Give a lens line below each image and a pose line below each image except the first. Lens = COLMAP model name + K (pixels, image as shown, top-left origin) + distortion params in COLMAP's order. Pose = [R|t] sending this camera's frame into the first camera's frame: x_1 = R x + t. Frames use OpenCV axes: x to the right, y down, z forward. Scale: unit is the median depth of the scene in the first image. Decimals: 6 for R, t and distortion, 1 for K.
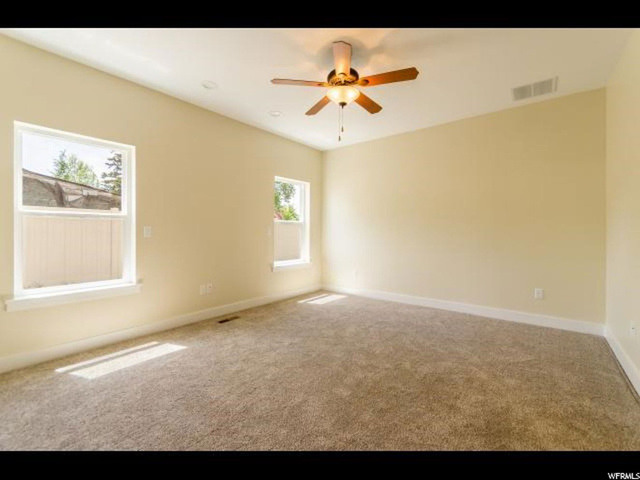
lens RADIAL K [[279.0, 0, 319.8], [0, 279.0, 237.0], [0, 0, 1]] dist [0.014693, -0.000102]
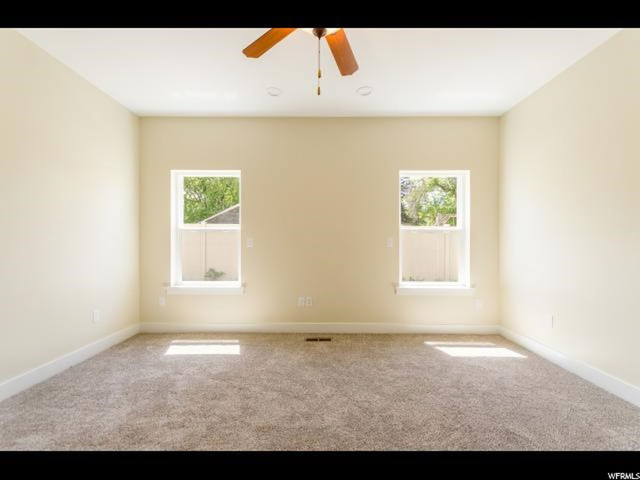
lens RADIAL K [[279.0, 0, 319.9], [0, 279.0, 243.8], [0, 0, 1]] dist [0.014693, -0.000102]
pose [[0.624515, -0.000731, -0.781012, 0.389126], [-0.016465, 0.999765, -0.014102, -0.001230], [0.780839, 0.021666, 0.624356, 0.440490]]
